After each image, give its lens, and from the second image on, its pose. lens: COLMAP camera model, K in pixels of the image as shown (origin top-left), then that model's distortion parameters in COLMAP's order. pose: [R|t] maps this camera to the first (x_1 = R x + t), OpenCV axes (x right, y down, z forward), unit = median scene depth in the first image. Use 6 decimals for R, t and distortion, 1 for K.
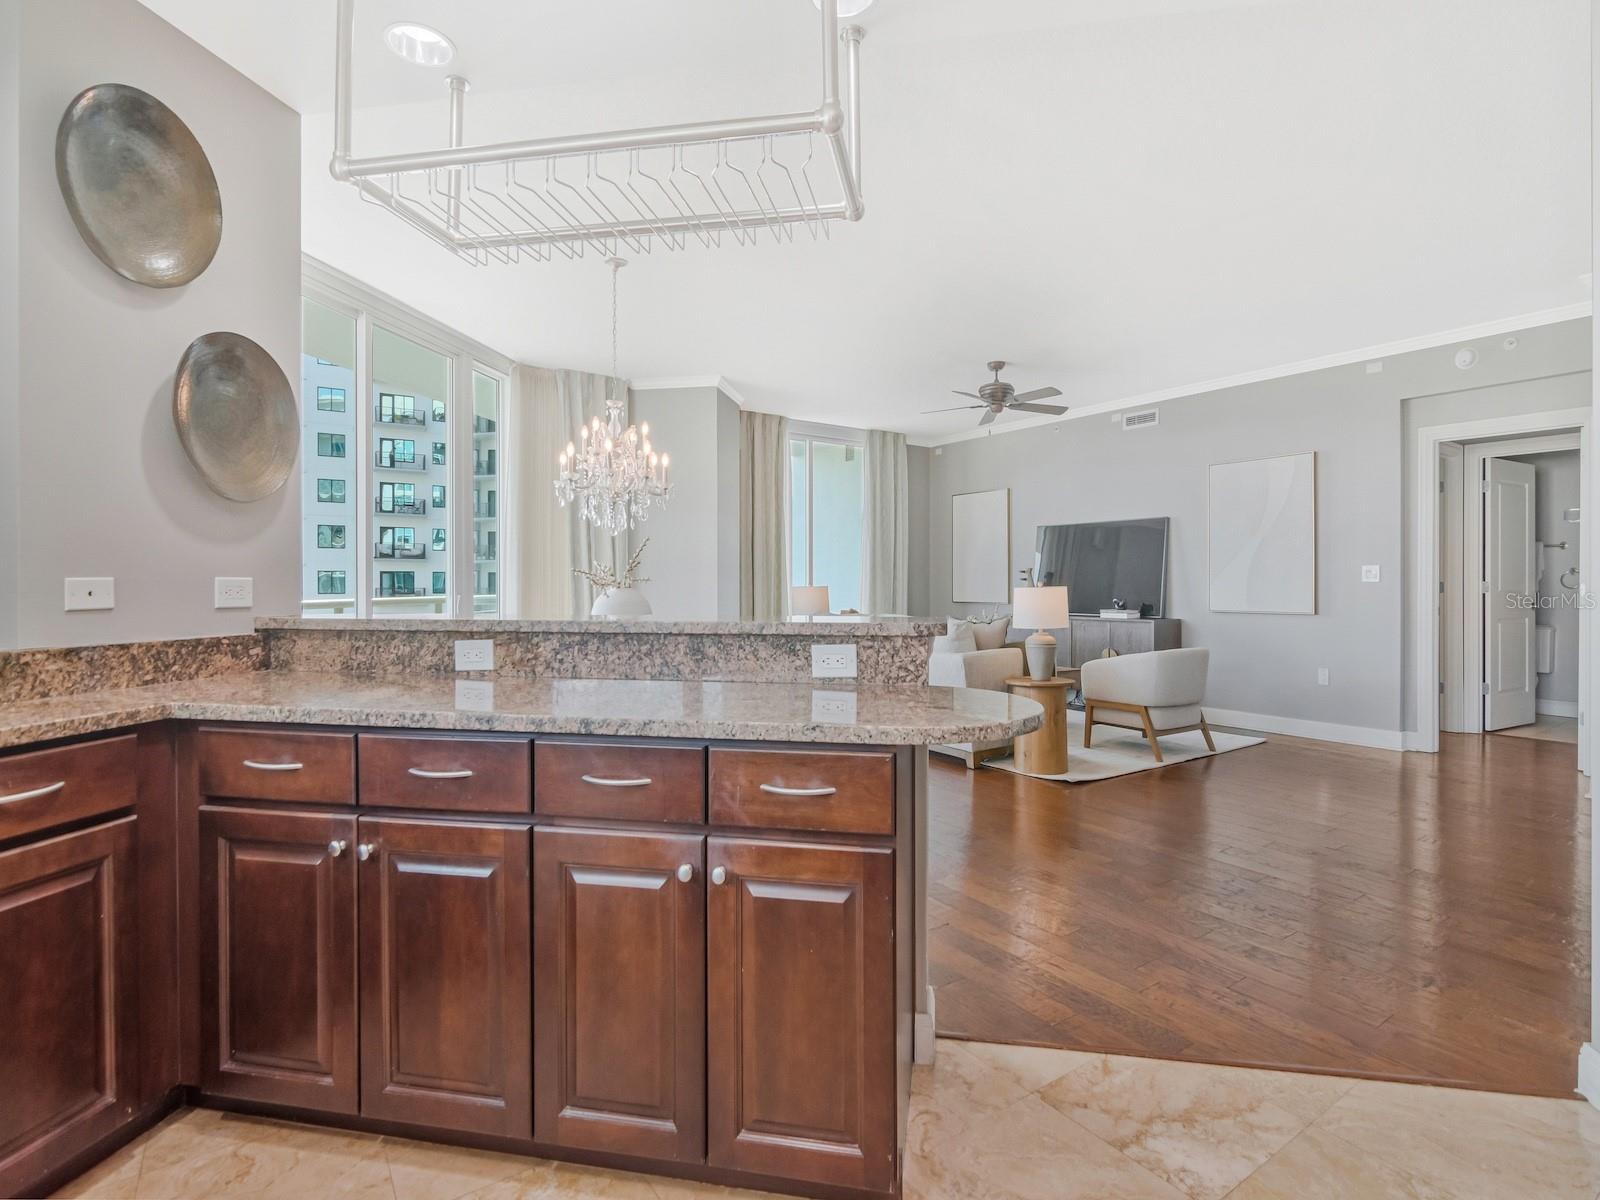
lens RADIAL K [[755.5, 0, 823.2], [0, 755.5, 581.5], [0, 0, 1]] dist [0.001877, -0.000277]
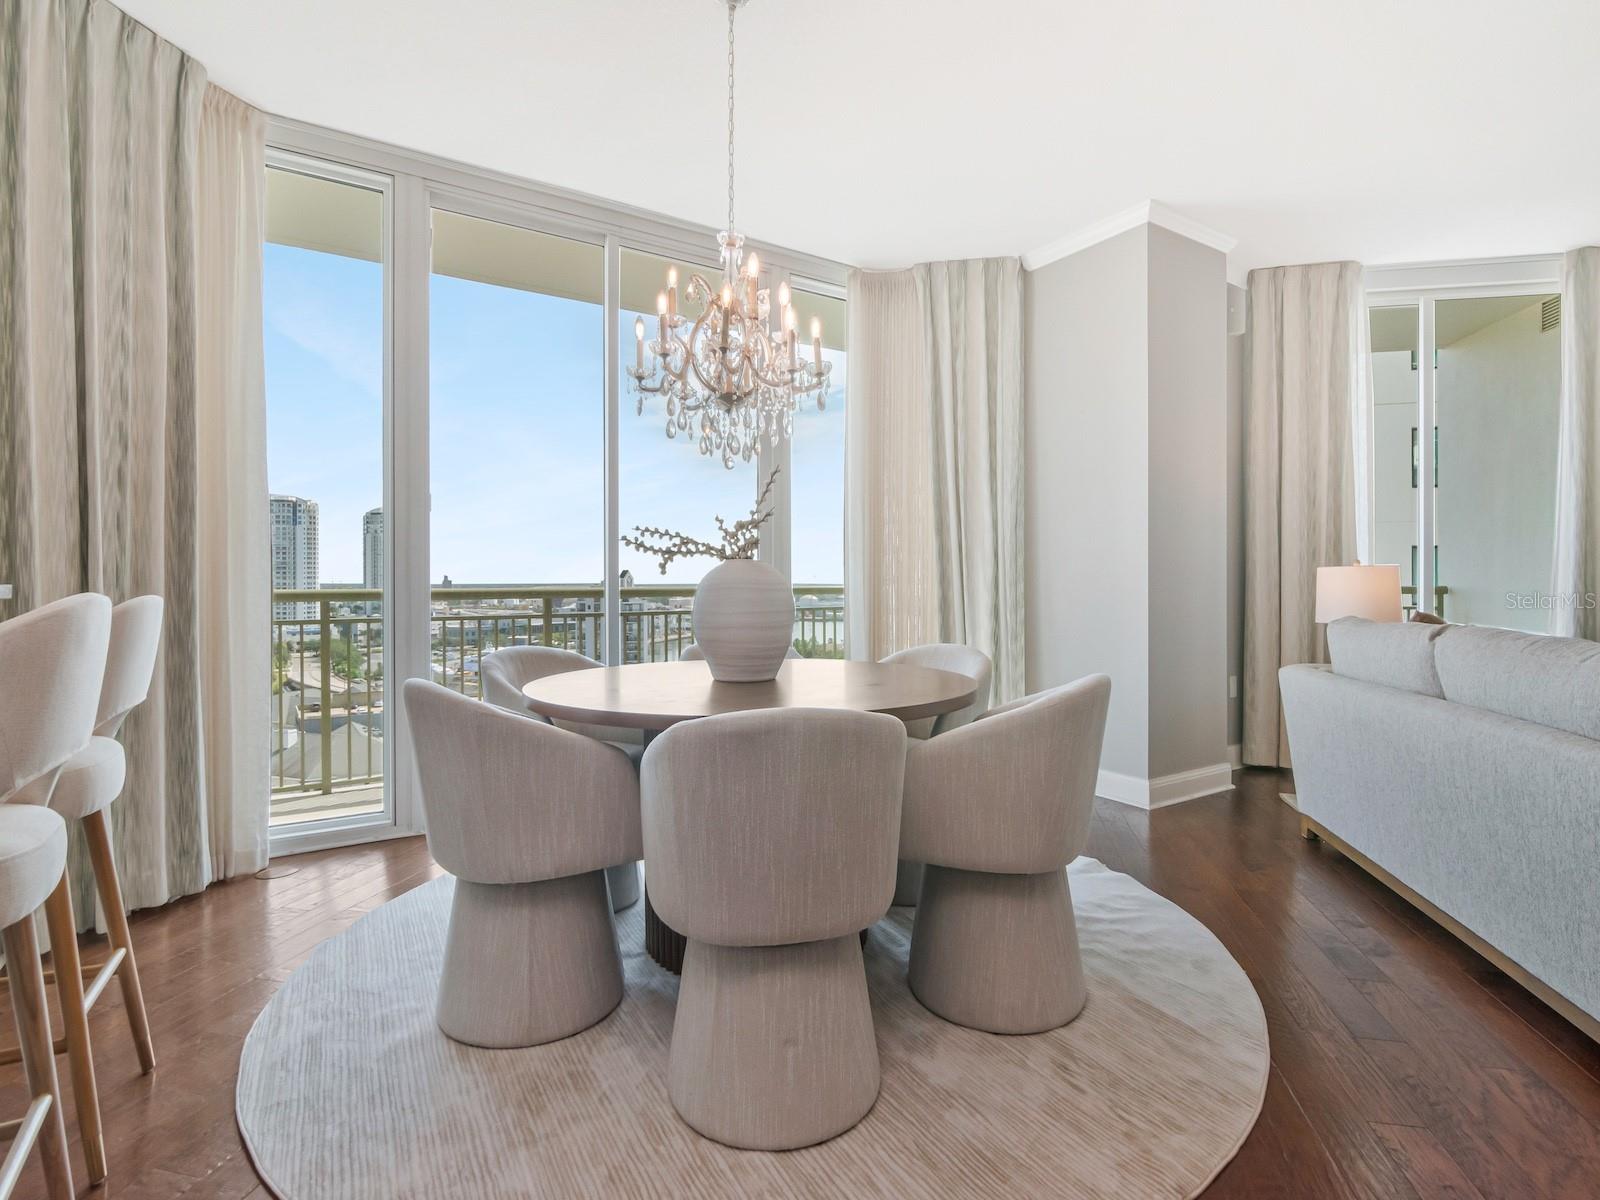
lens RADIAL K [[811.4, 0, 804.3], [0, 811.4, 580.5], [0, 0, 1]] dist [-0.017861, 0.000324]
pose [[0.678235, -0.000381, -0.734845, 0.134001], [0.001628, 0.999998, 0.000985, 0.015681], [0.734843, -0.001864, 0.678235, 0.379963]]
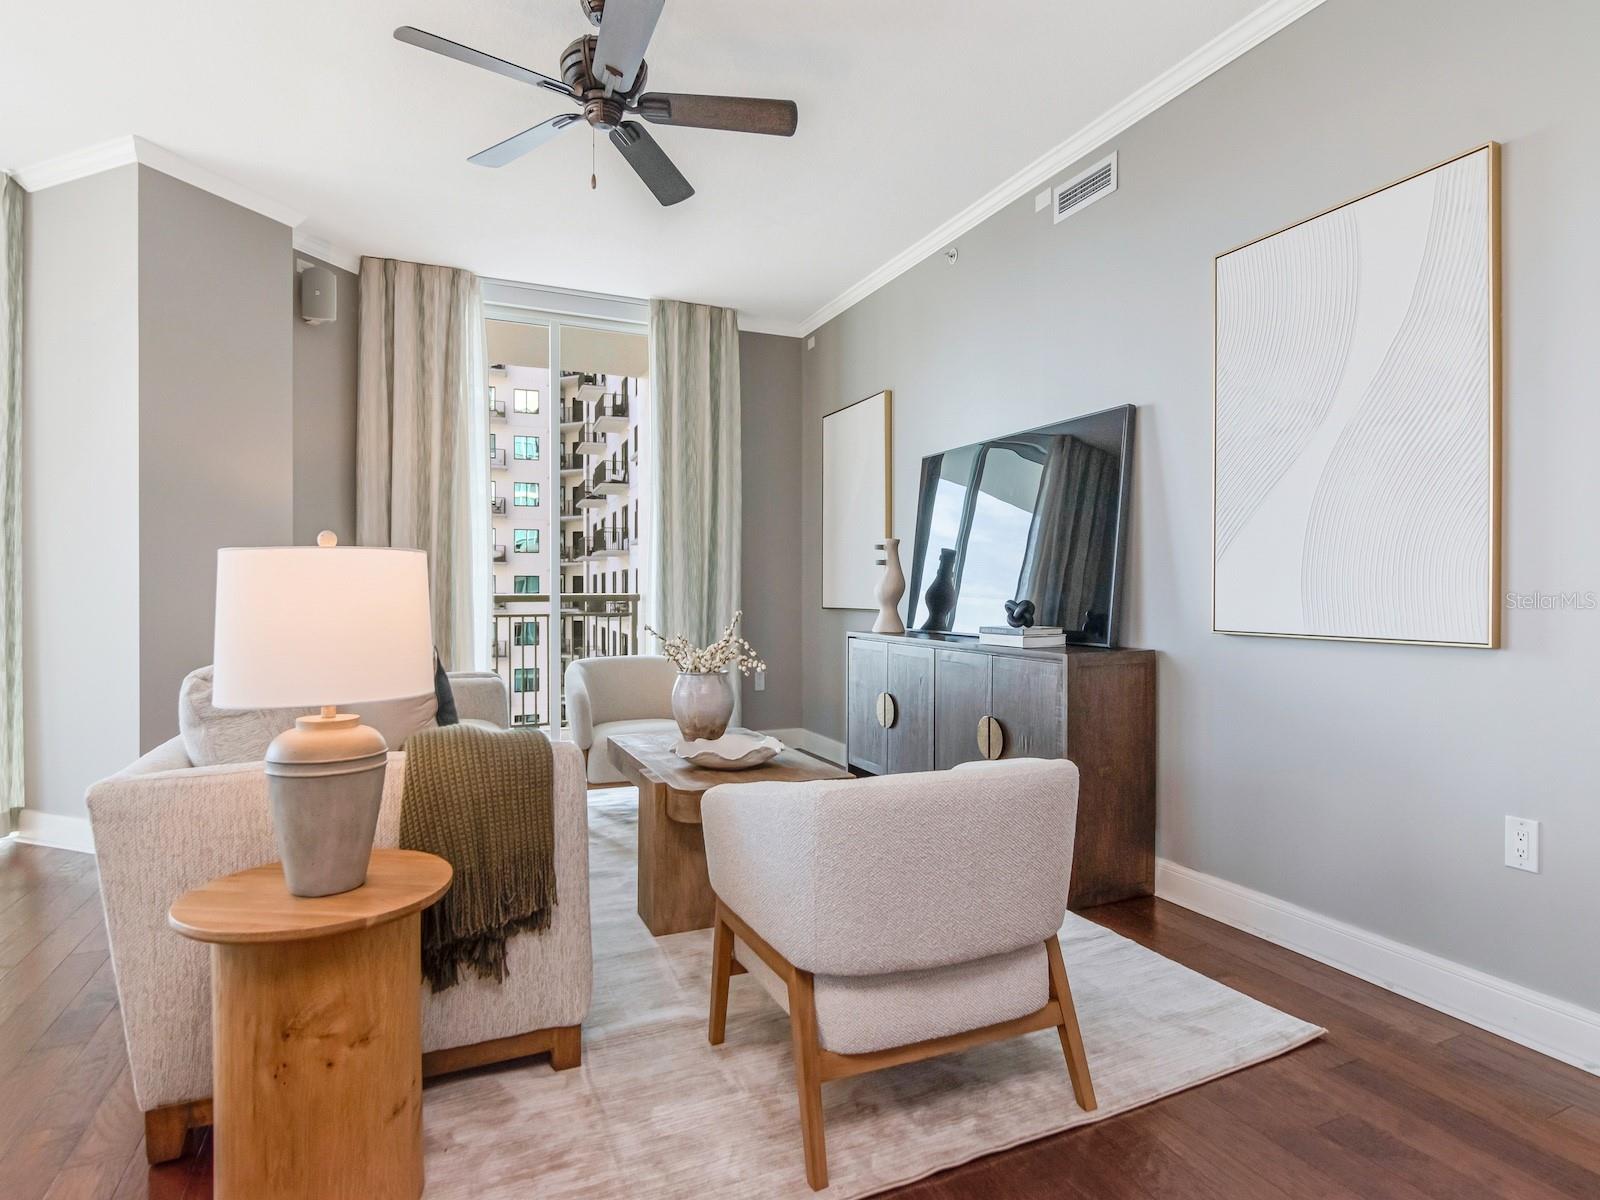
lens RADIAL K [[863.1, 0, 805.3], [0, 863.1, 590.4], [0, 0, 1]] dist [-0.004085, -0.002393]
pose [[0.985580, 0.000346, -0.169212, 0.372309], [0.000598, 0.999985, 0.005528, 0.014886], [0.169211, -0.005550, 0.985564, 0.518567]]
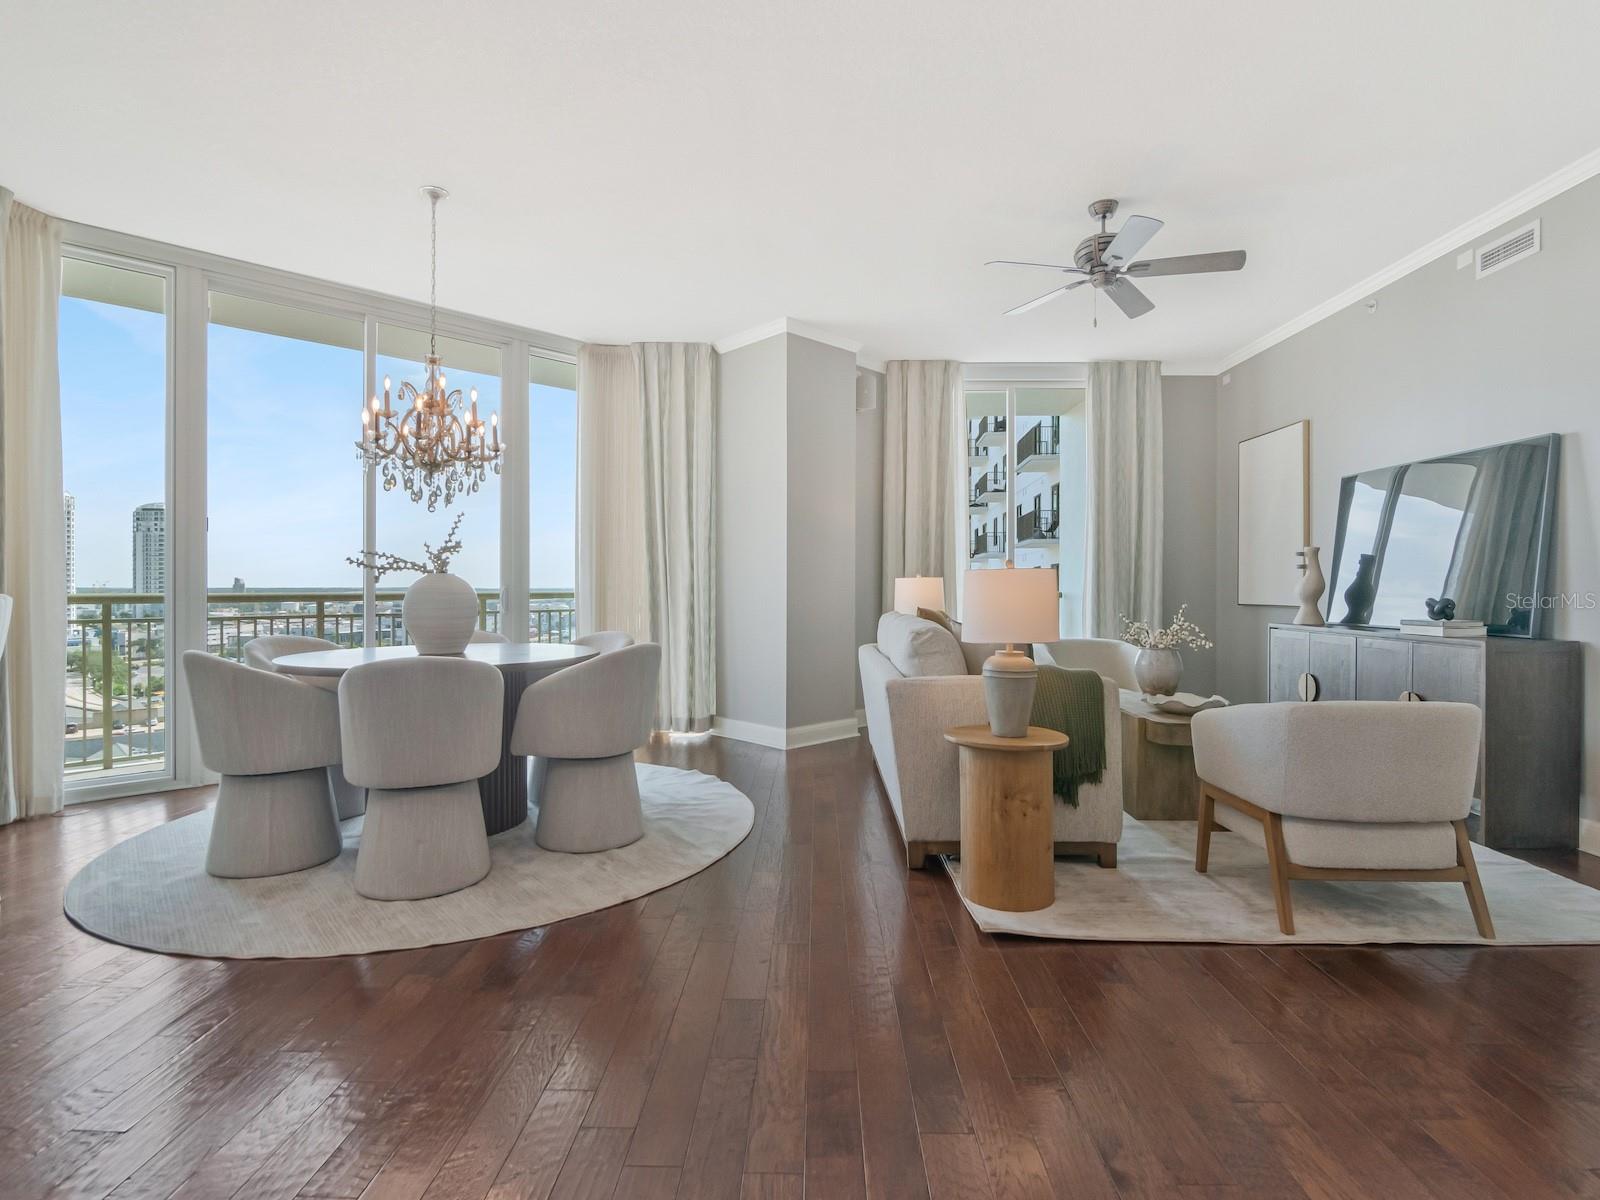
lens RADIAL K [[789.9, 0, 807.1], [0, 789.9, 586.1], [0, 0, 1]] dist [-0.012897, -0.001062]
pose [[0.815891, 0.001873, -0.578202, 0.364557], [-0.001048, 0.999998, 0.001760, 0.014191], [0.578204, -0.000830, 0.815892, 0.314894]]
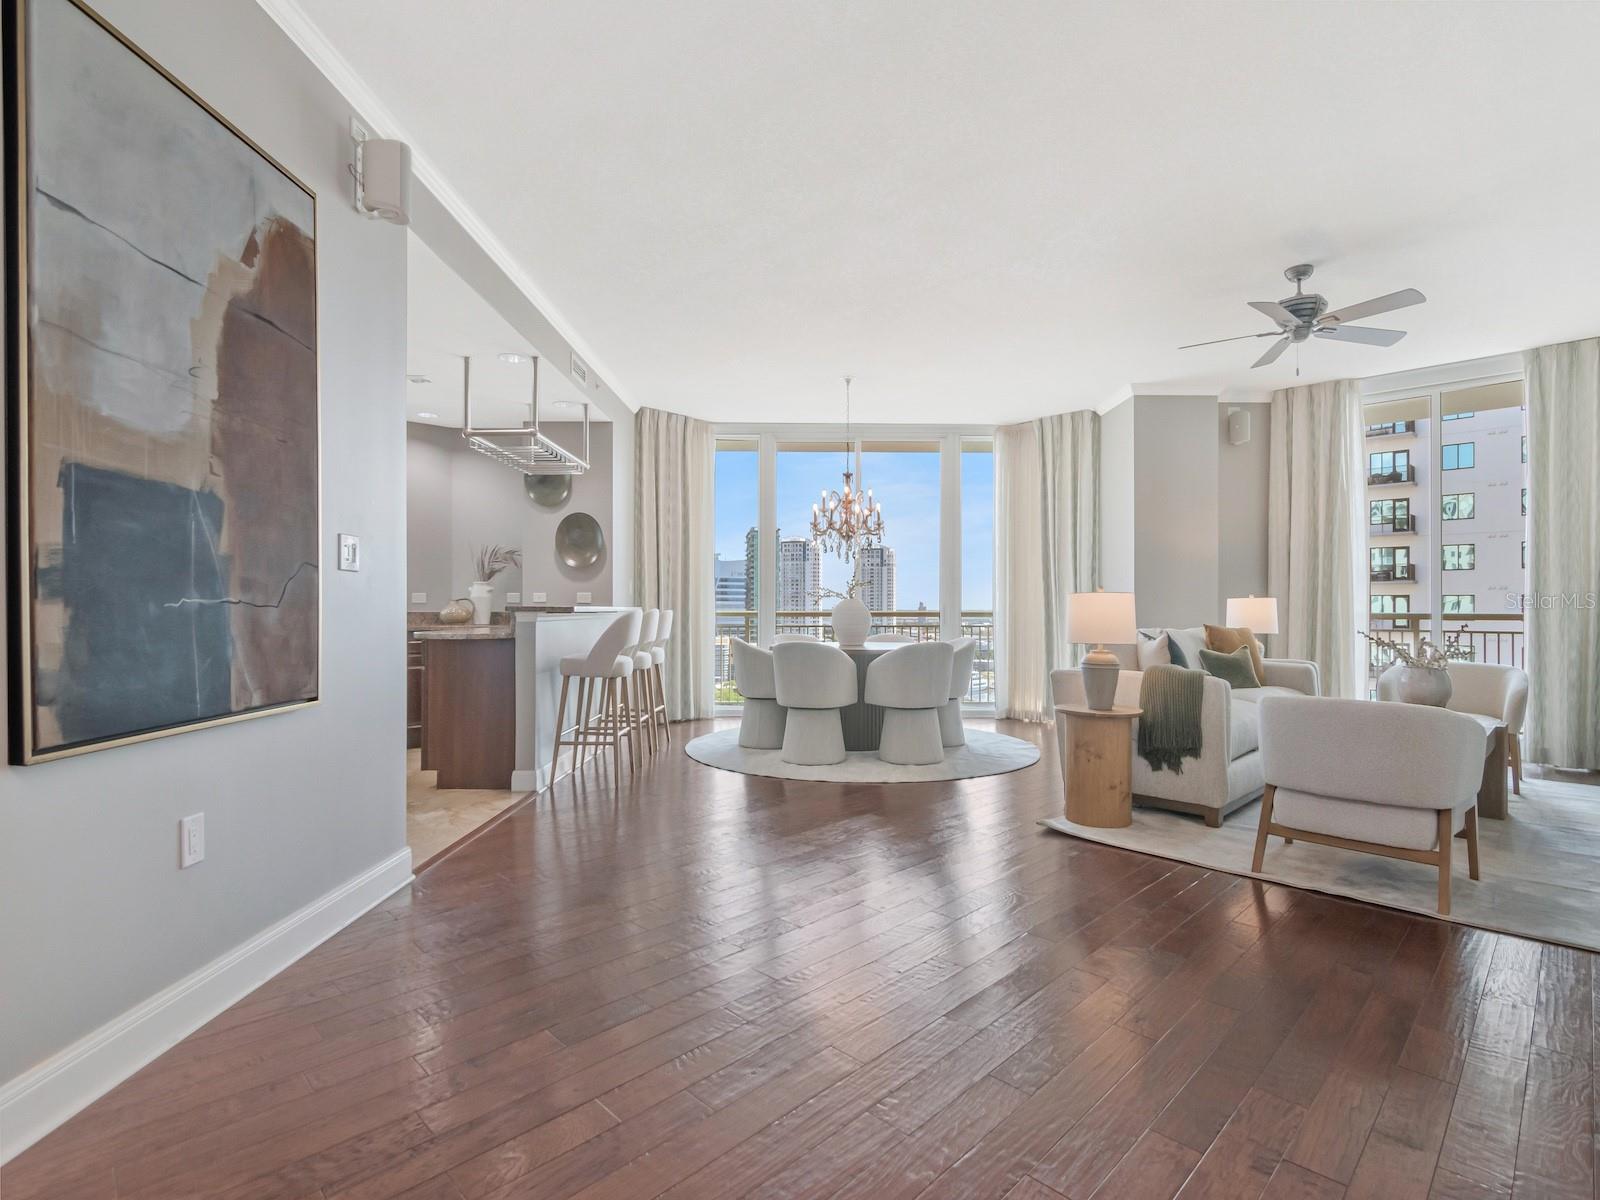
lens RADIAL K [[763.8, 0, 800.0], [0, 763.8, 600.0], [0, 0, 1]] dist [-0.039213, -0.000526]
pose [[0.176293, -0.007568, -0.984309, 0.740107], [0.000360, 0.999971, -0.007624, 0.015406], [0.984338, 0.000990, 0.176291, 0.393473]]
